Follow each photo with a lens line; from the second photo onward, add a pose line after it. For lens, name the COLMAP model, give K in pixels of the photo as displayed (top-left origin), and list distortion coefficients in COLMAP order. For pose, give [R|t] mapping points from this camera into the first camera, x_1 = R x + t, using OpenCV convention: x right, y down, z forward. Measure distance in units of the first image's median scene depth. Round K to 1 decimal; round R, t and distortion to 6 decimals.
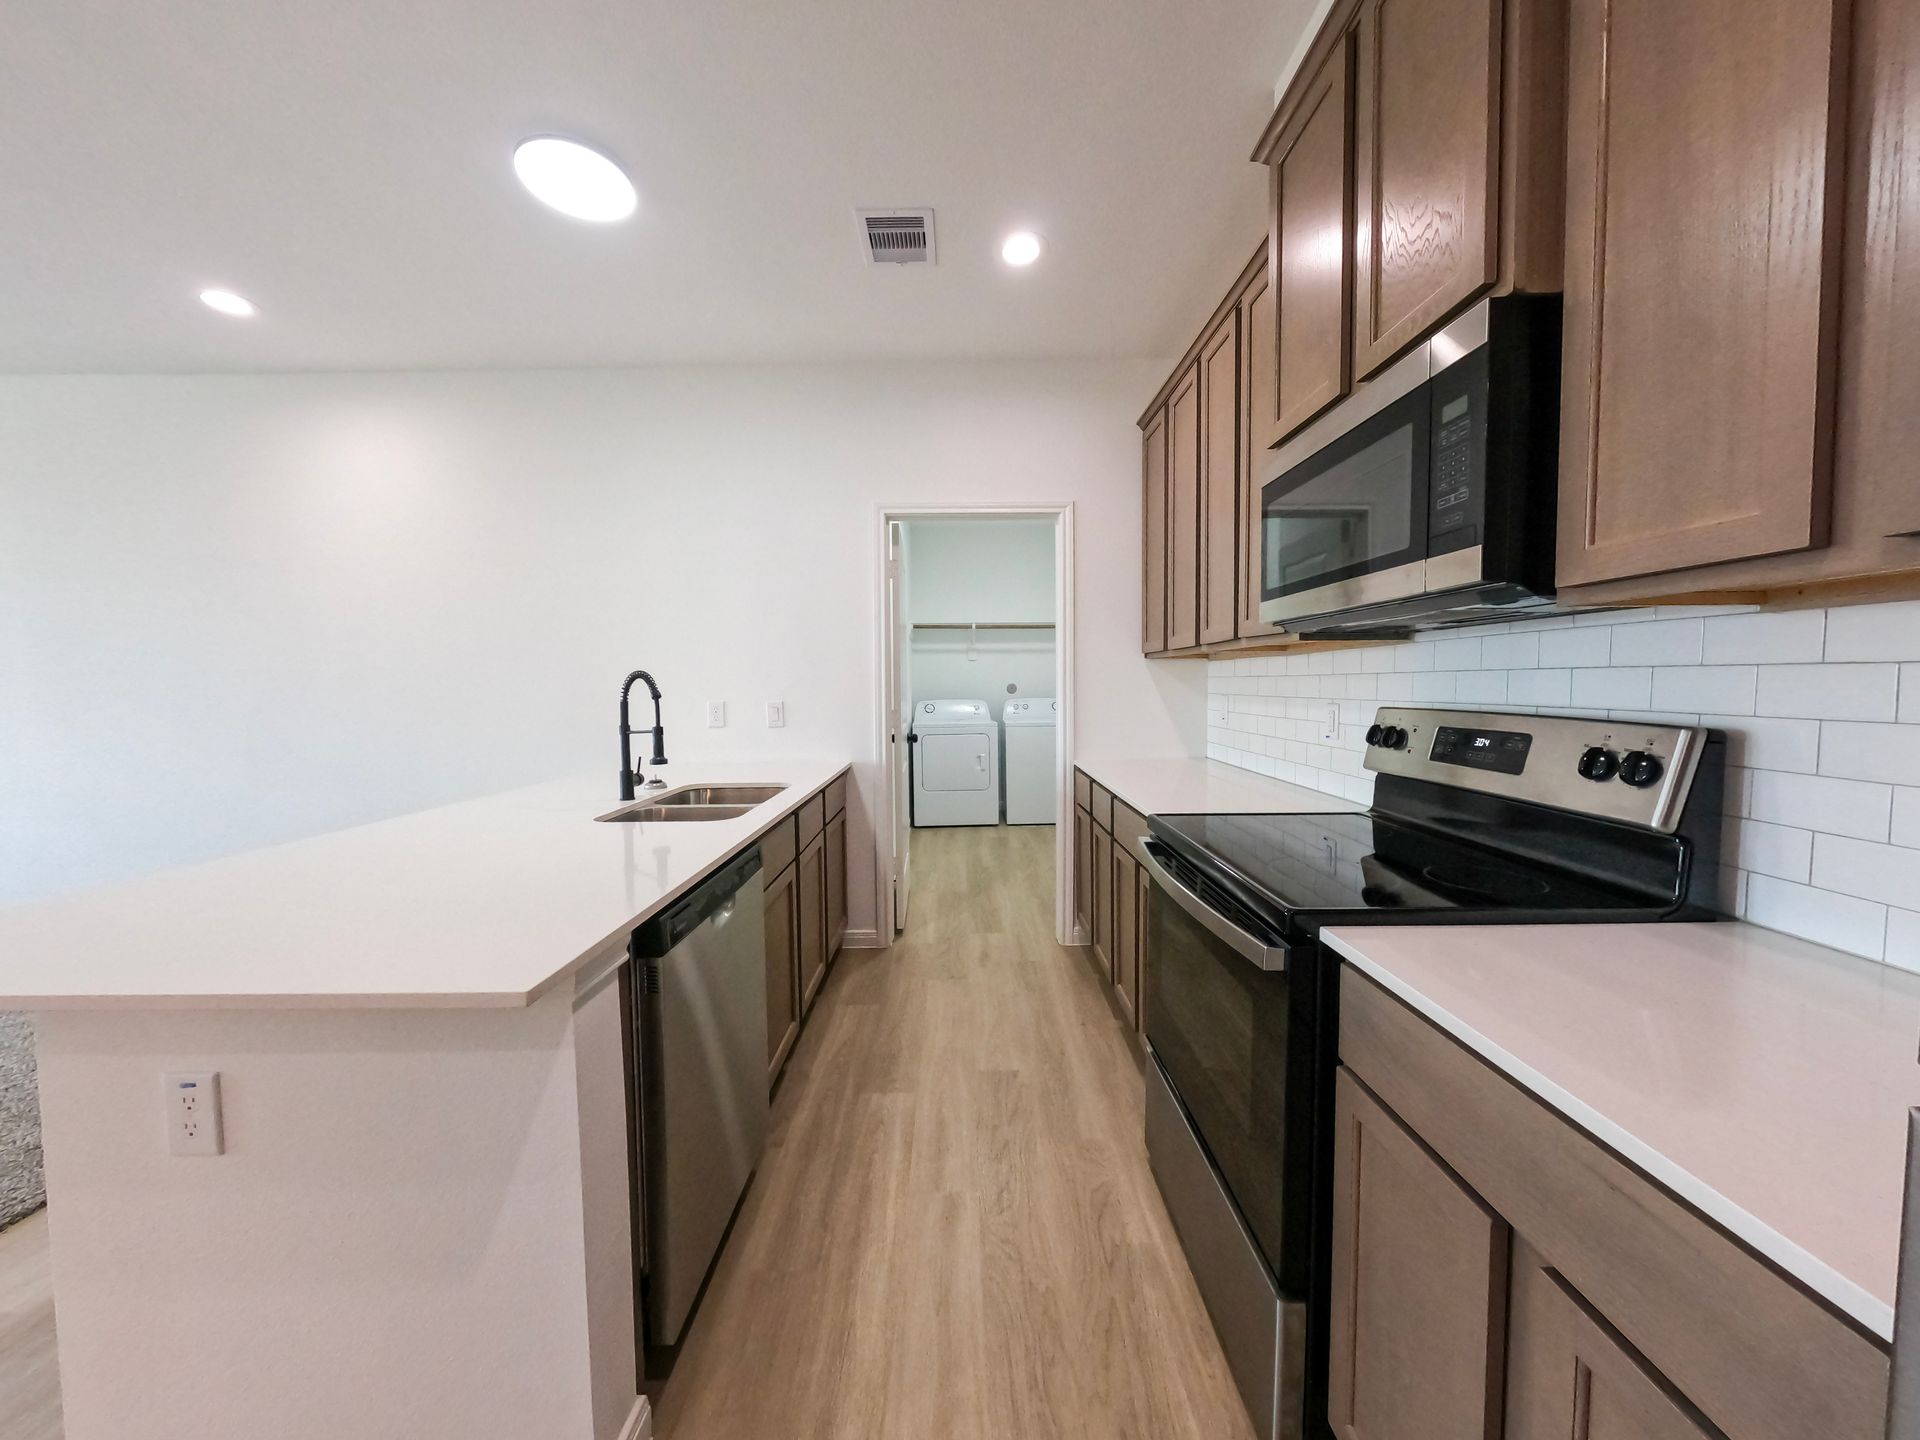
lens RADIAL K [[676.5, 0, 961.8], [0, 676.5, 715.6], [0, 0, 1]] dist [-0.001322, -0.000016]
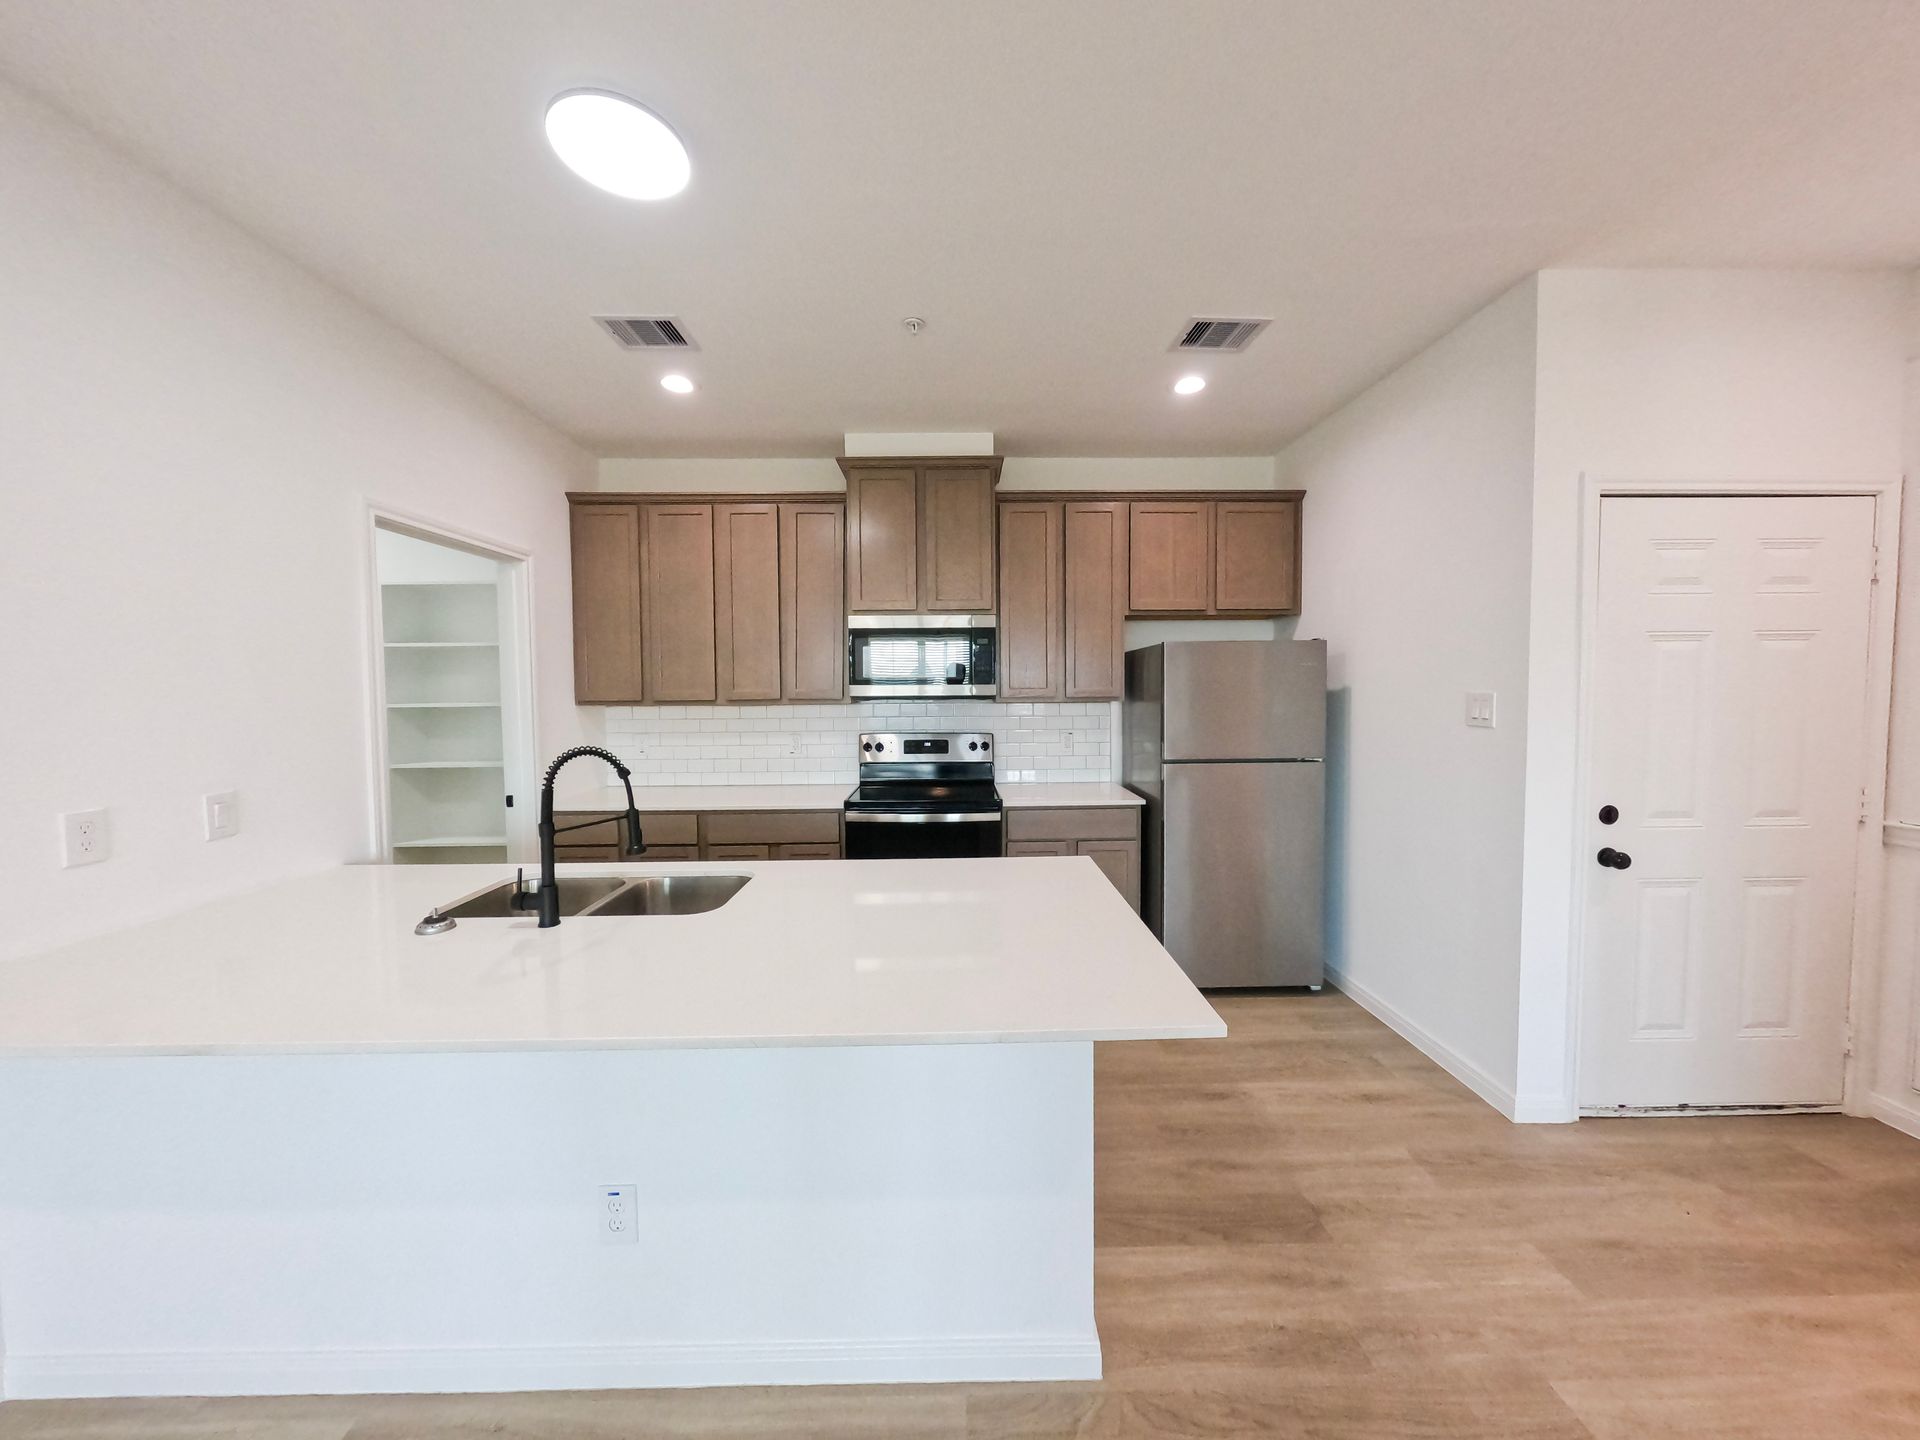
lens RADIAL K [[676.5, 0, 961.8], [0, 676.5, 715.6], [0, 0, 1]] dist [-0.001322, -0.000016]
pose [[-0.013804, -0.034601, 0.999306, -1.704491], [0.052683, 0.997988, 0.035283, -0.142785], [-0.998516, 0.053133, -0.011954, 0.761916]]
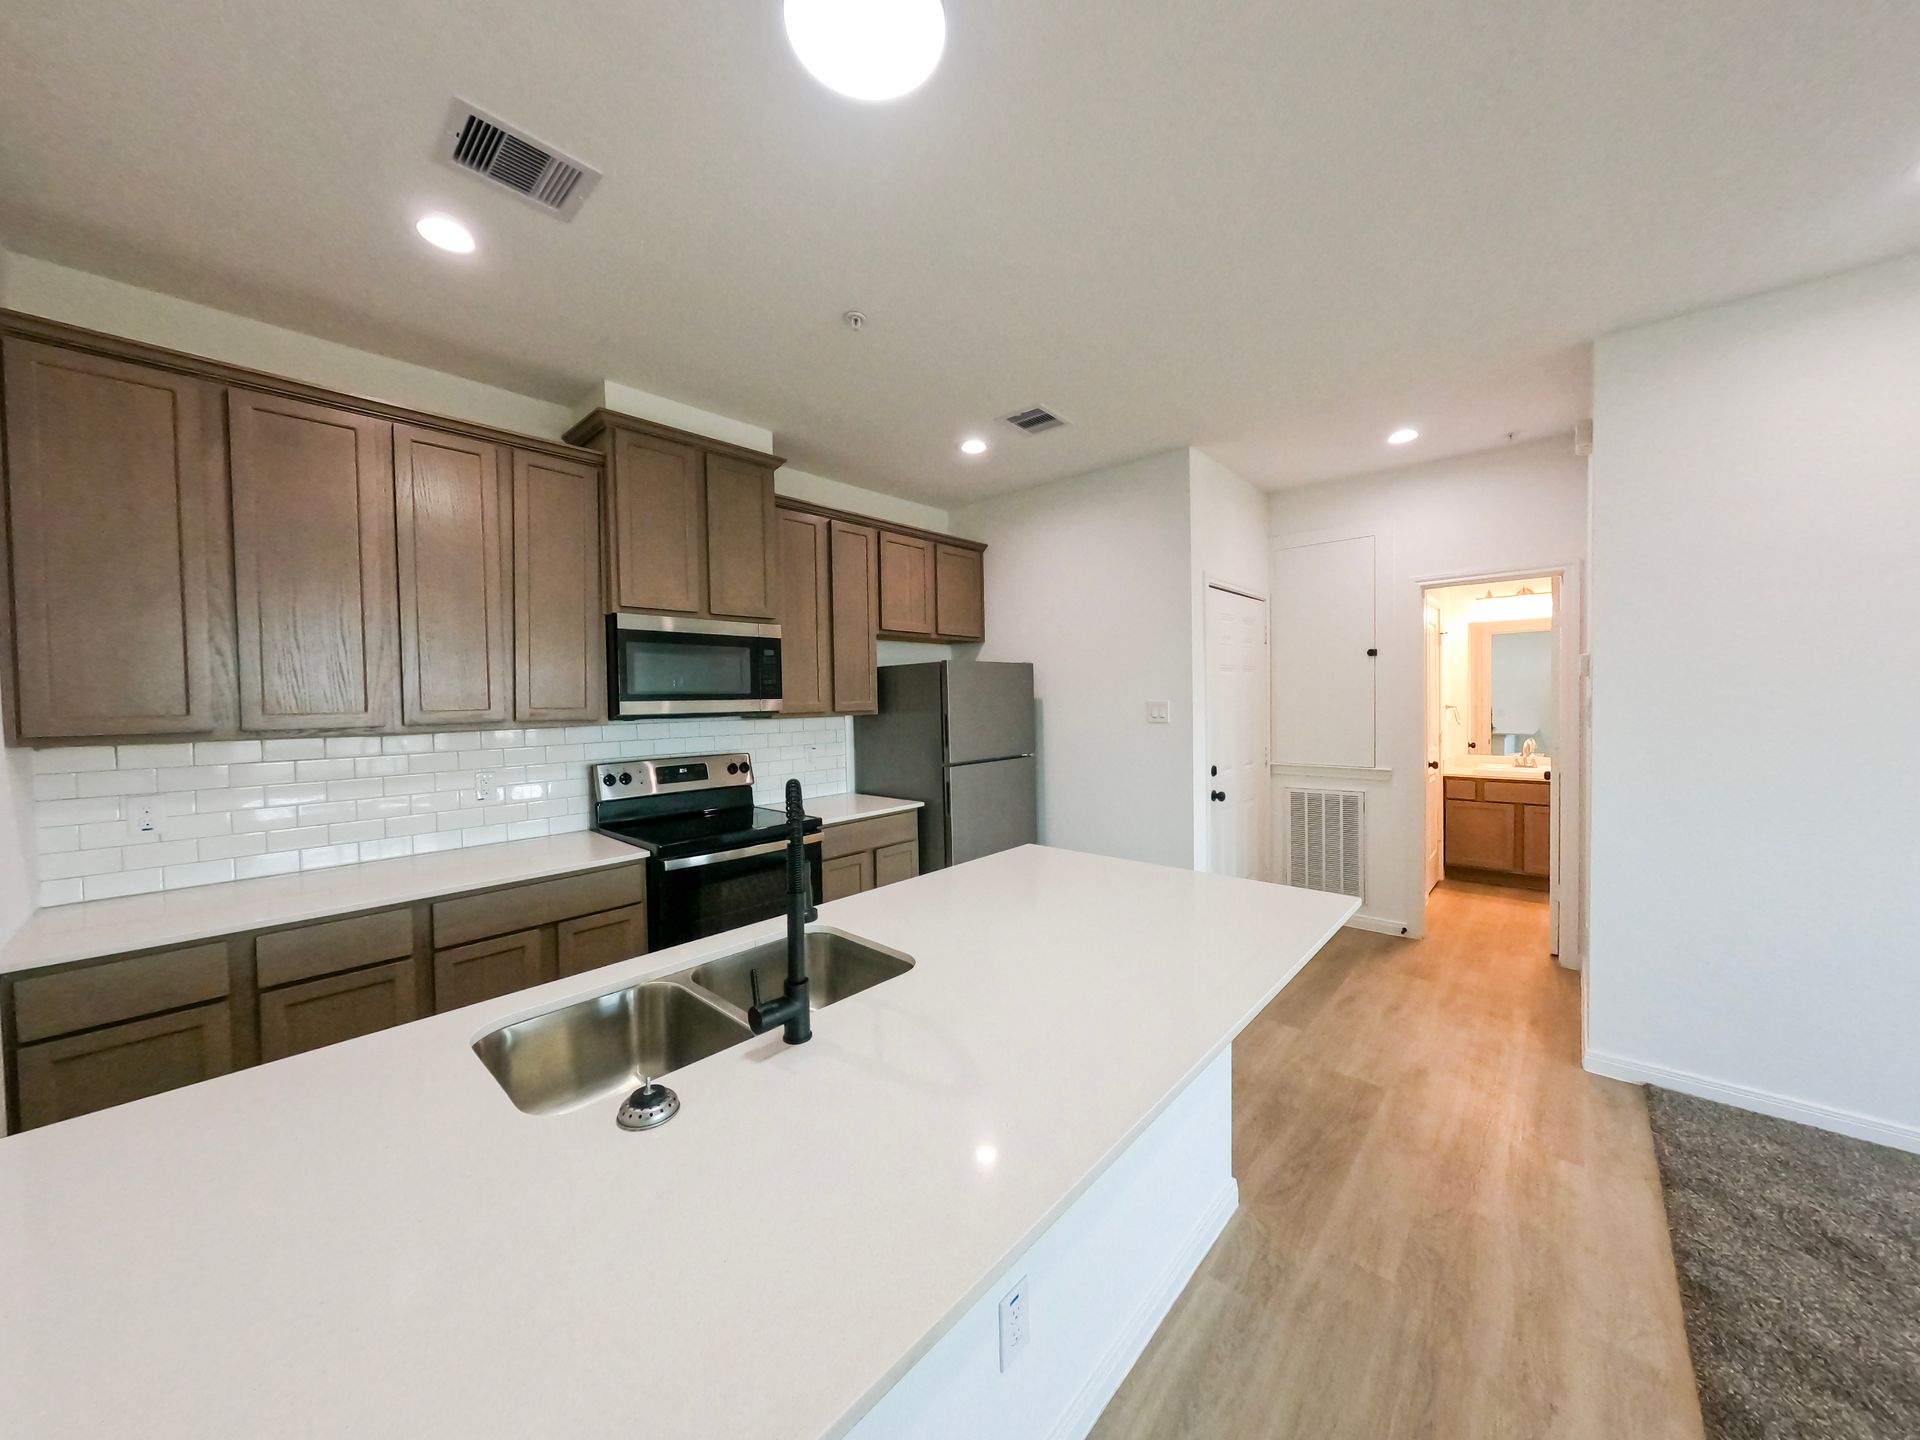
lens RADIAL K [[676.5, 0, 961.8], [0, 676.5, 715.6], [0, 0, 1]] dist [-0.001322, -0.000016]
pose [[-0.739193, 0.002936, 0.673488, -1.298972], [0.053691, 0.997065, 0.054582, -0.192979], [-0.671351, 0.076507, -0.737181, 1.766421]]
